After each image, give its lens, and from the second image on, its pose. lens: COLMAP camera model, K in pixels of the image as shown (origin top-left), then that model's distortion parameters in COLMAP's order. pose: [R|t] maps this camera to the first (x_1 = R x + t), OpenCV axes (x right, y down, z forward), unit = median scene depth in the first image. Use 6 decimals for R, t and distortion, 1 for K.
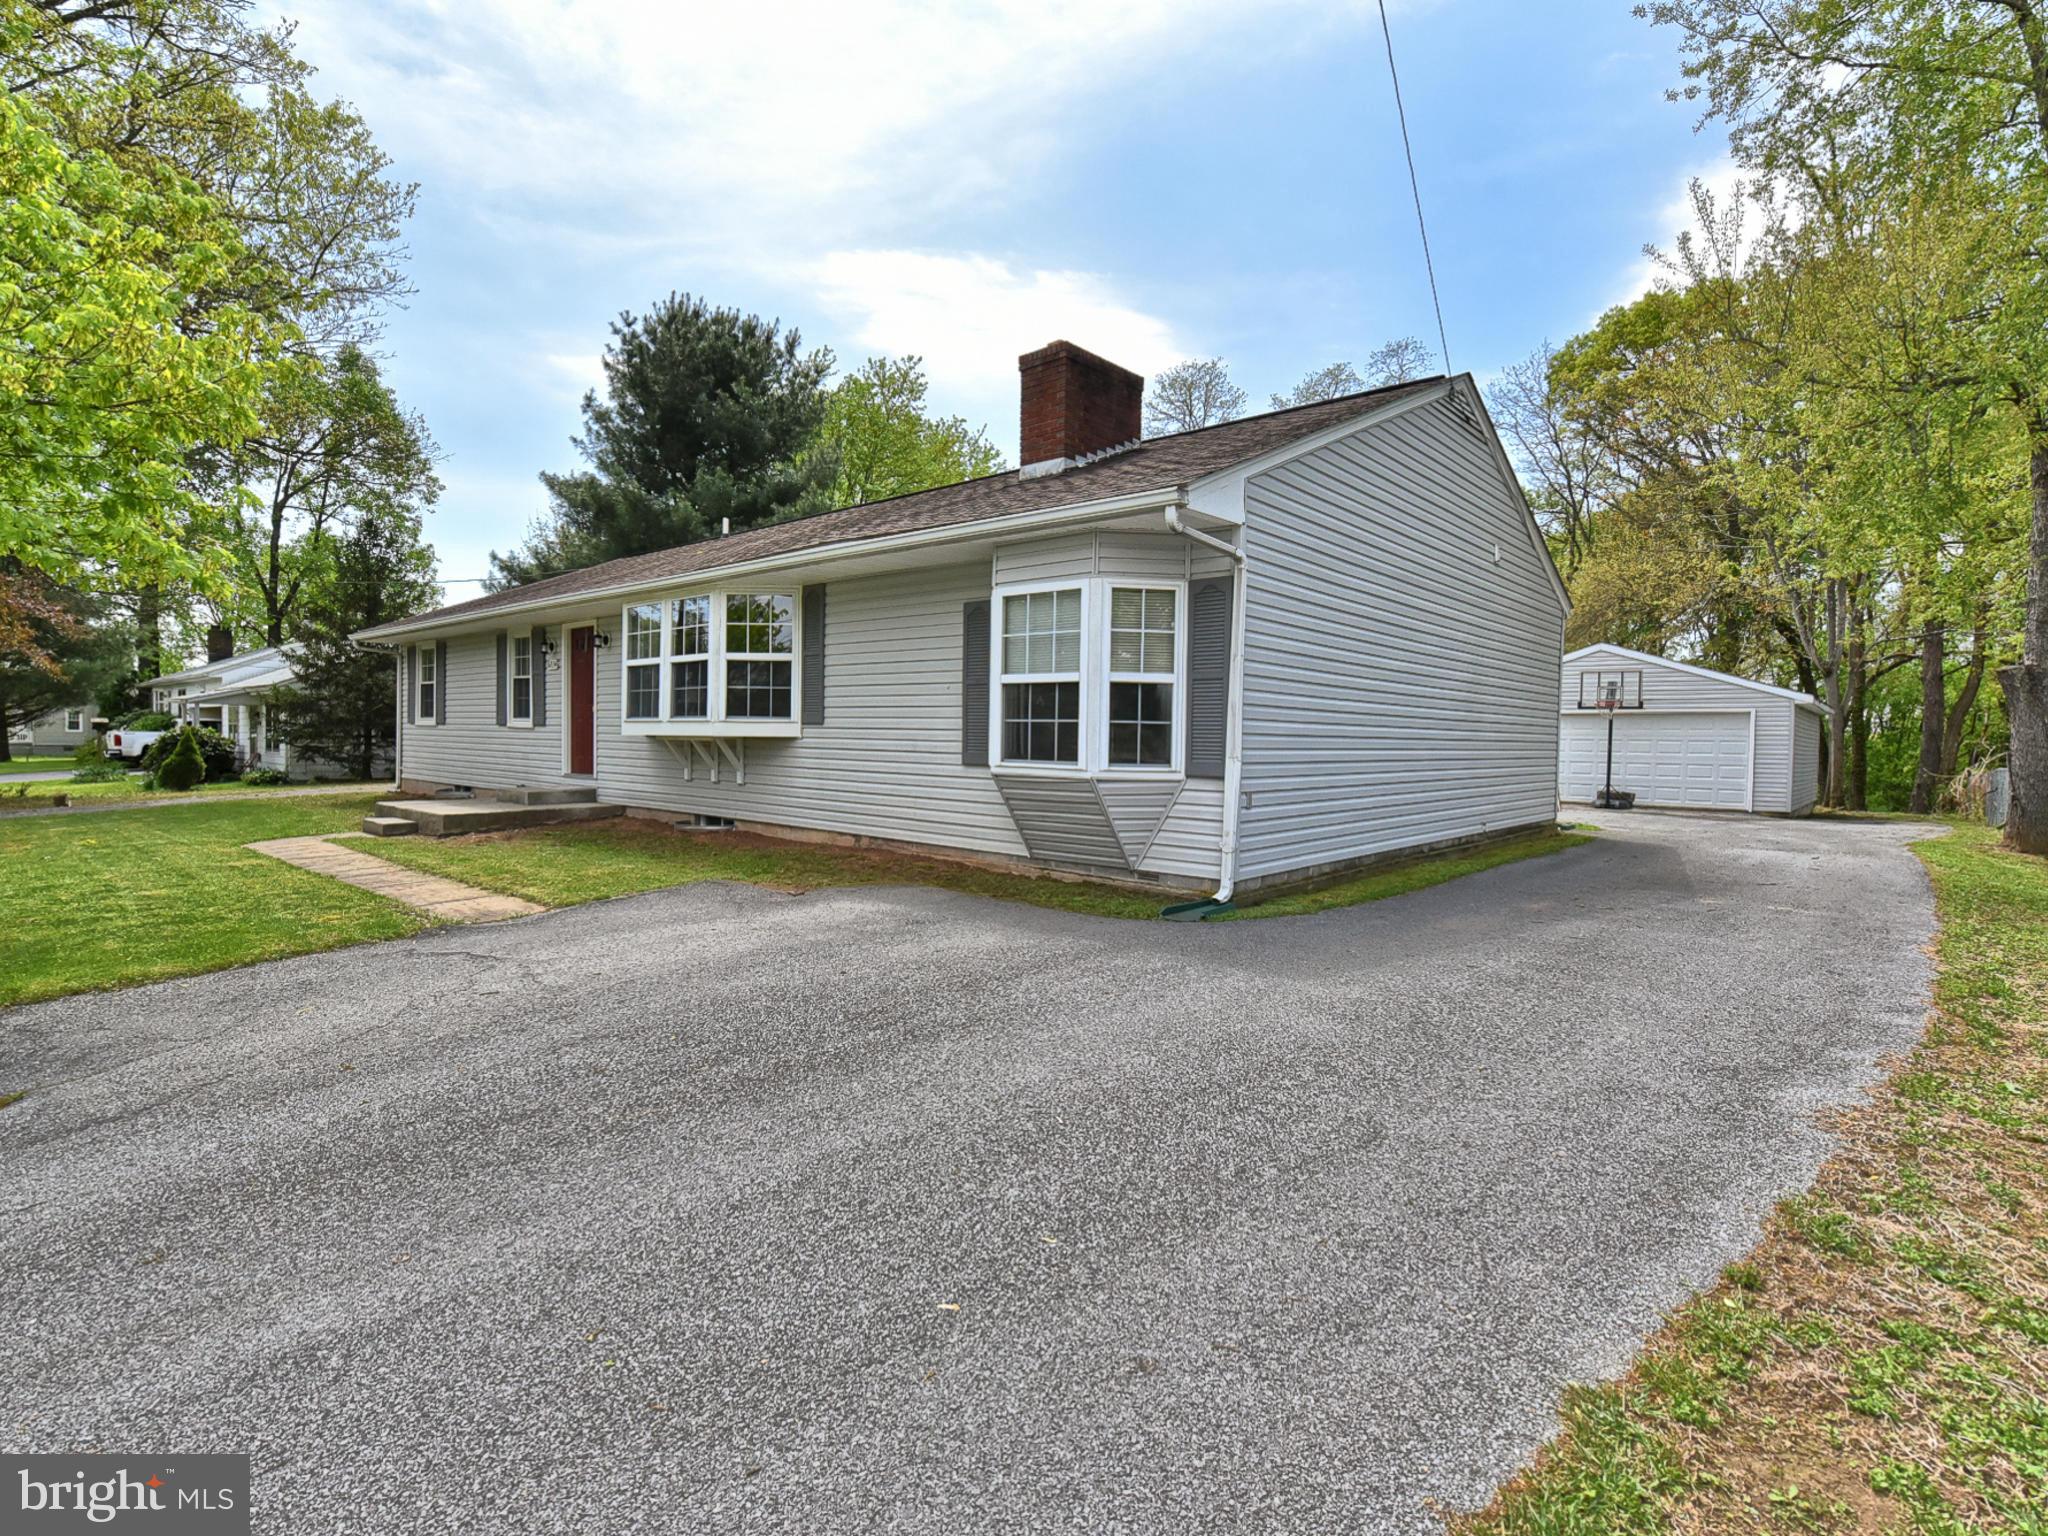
lens RADIAL K [[936.9, 0, 1022.0], [0, 936.9, 756.4], [0, 0, 1]] dist [0.000626, -0.001118]
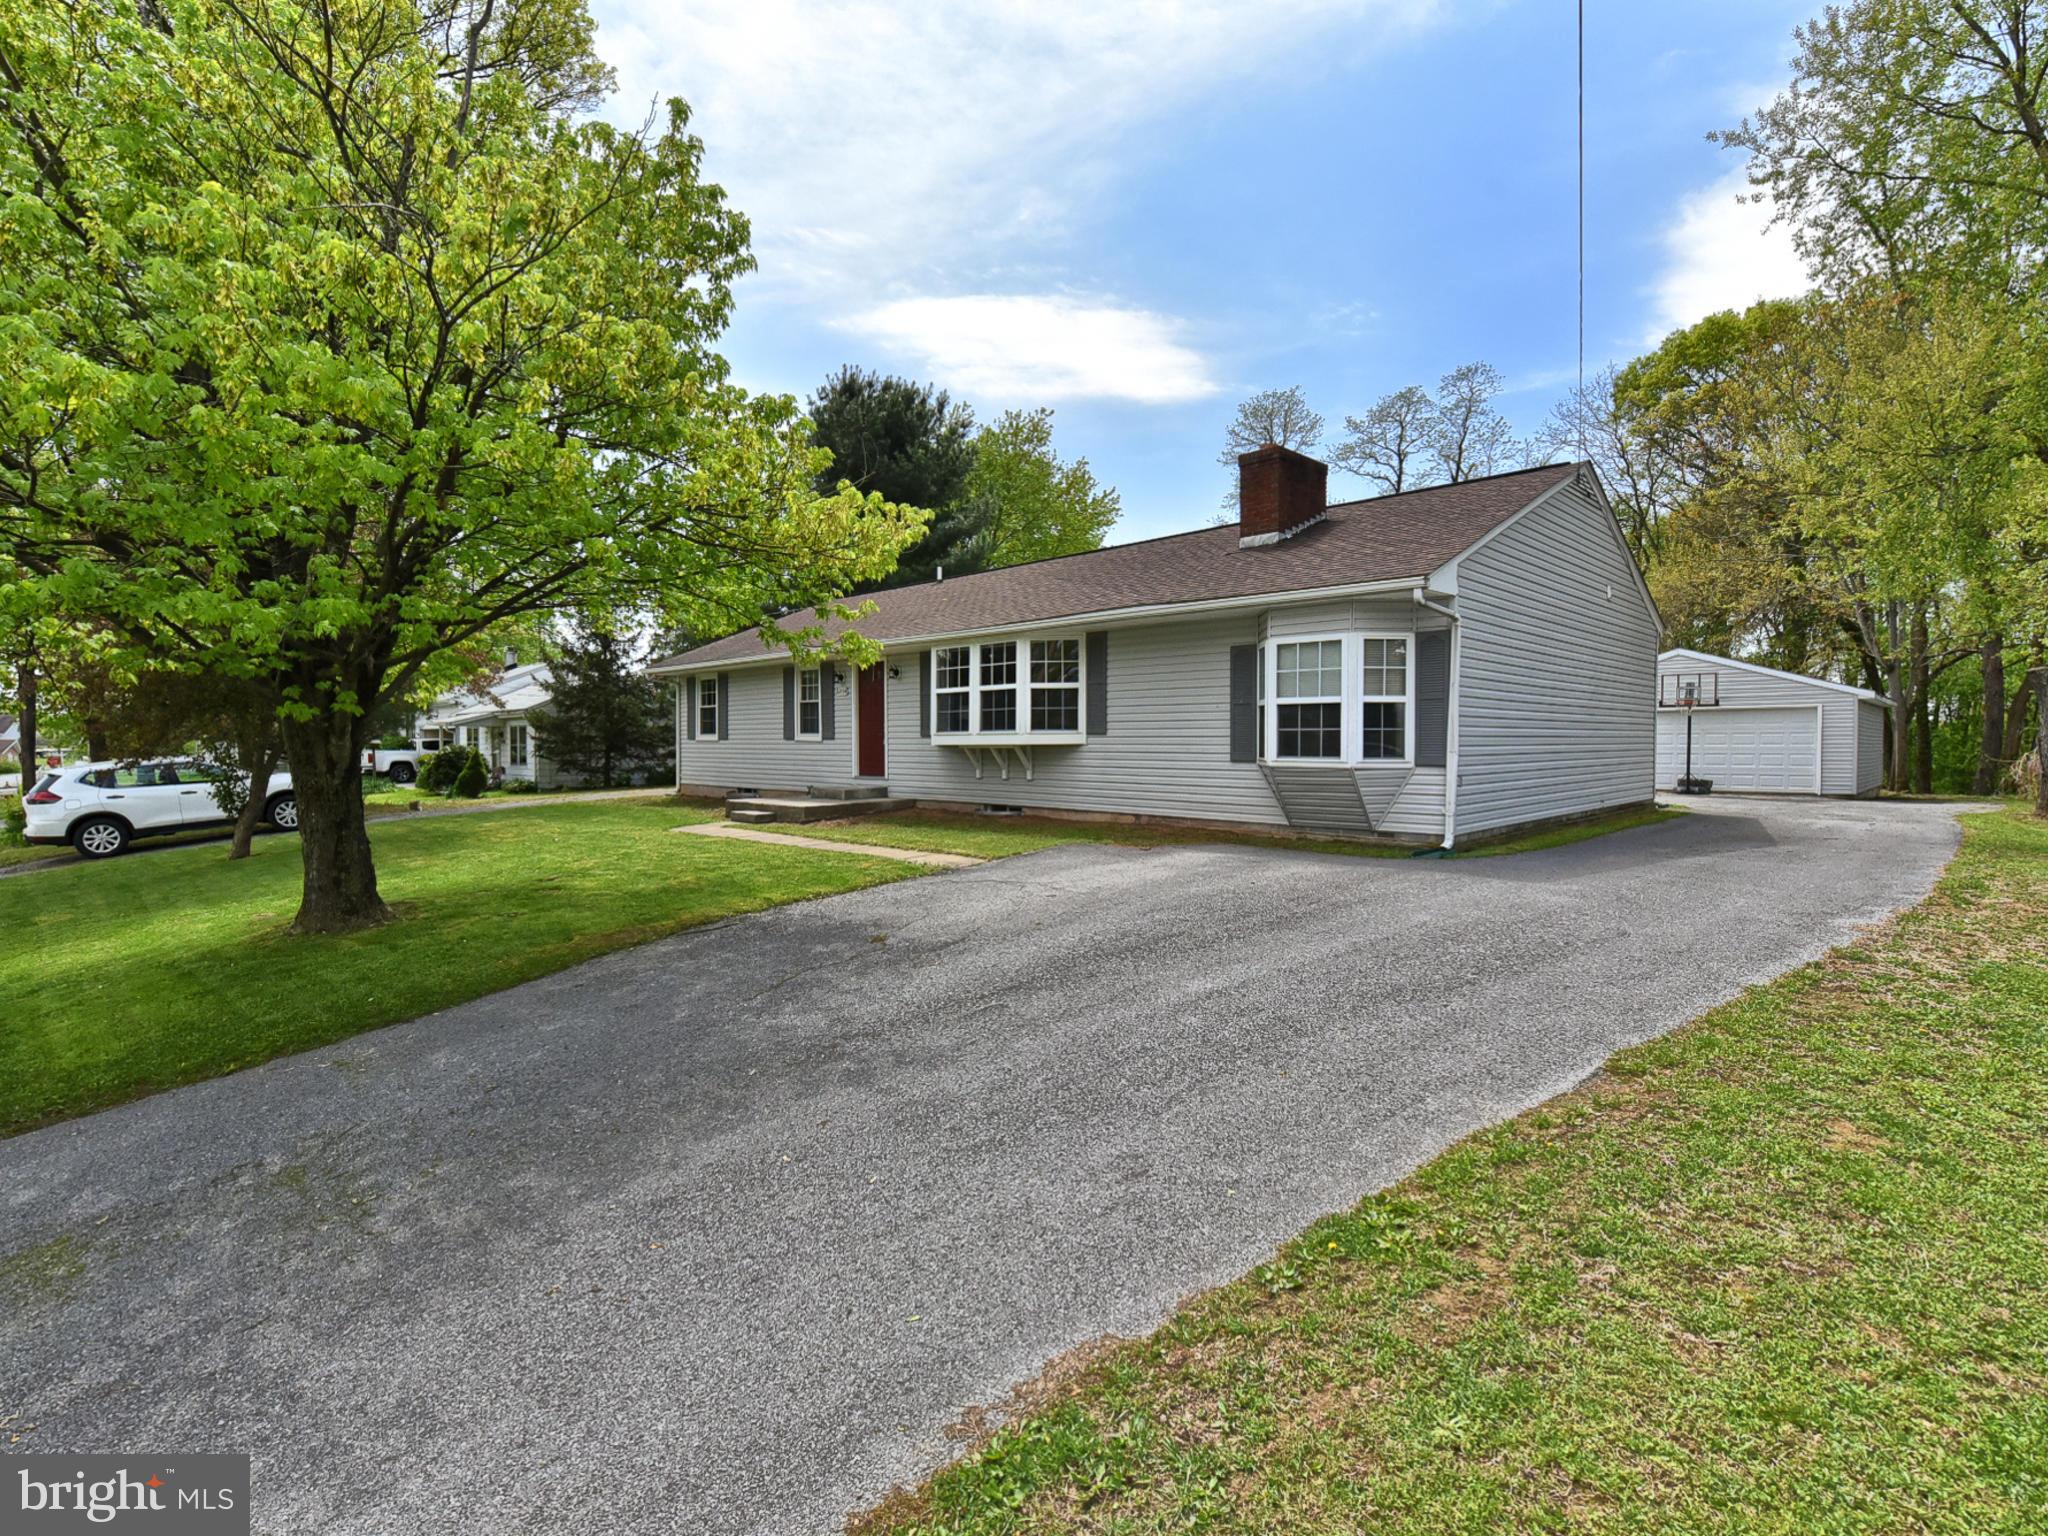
lens RADIAL K [[904.5, 0, 1032.9], [0, 904.5, 760.7], [0, 0, 1]] dist [-0.000596, 0.000693]
pose [[0.998338, -0.017842, -0.054793, -0.174517], [0.017863, 0.999840, -0.000107, 0.001644], [0.054786, -0.000872, 0.998498, -0.227084]]
